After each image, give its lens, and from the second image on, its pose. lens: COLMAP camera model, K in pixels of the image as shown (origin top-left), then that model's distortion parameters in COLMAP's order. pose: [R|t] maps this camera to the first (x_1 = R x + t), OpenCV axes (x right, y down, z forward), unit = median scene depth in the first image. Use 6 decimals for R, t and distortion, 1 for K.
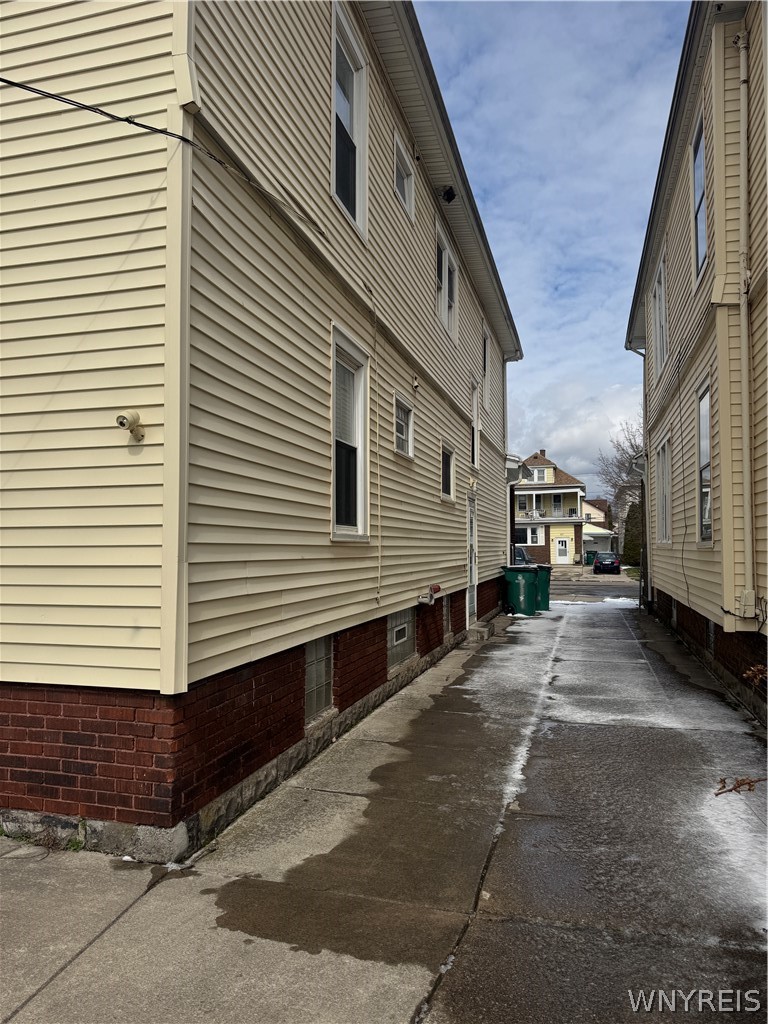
lens RADIAL K [[725.2, 0, 379.9], [0, 725.2, 509.4], [0, 0, 1]] dist [0.035693, -0.026652]
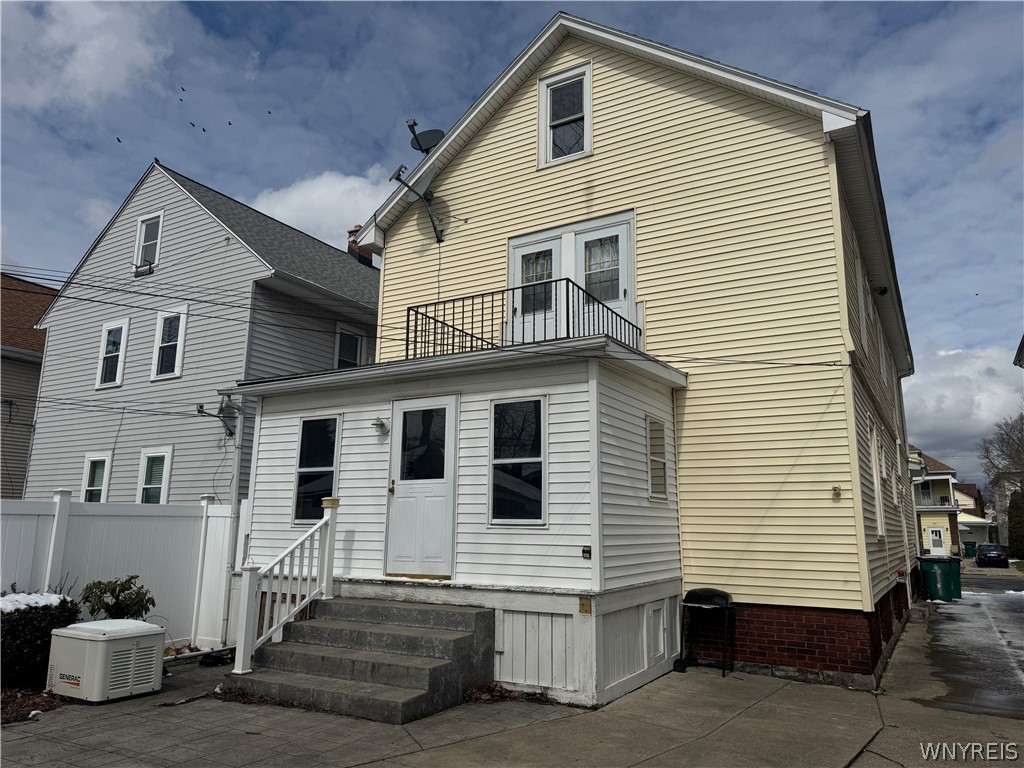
lens RADIAL K [[725.2, 0, 511.4], [0, 725.2, 383.5], [0, 0, 1]] dist [0.035693, -0.026652]
pose [[0.968152, -0.040000, -0.247146, -0.082331], [0.002828, 0.988839, -0.148963, -0.011833], [0.250346, 0.143520, 0.957460, -0.165484]]
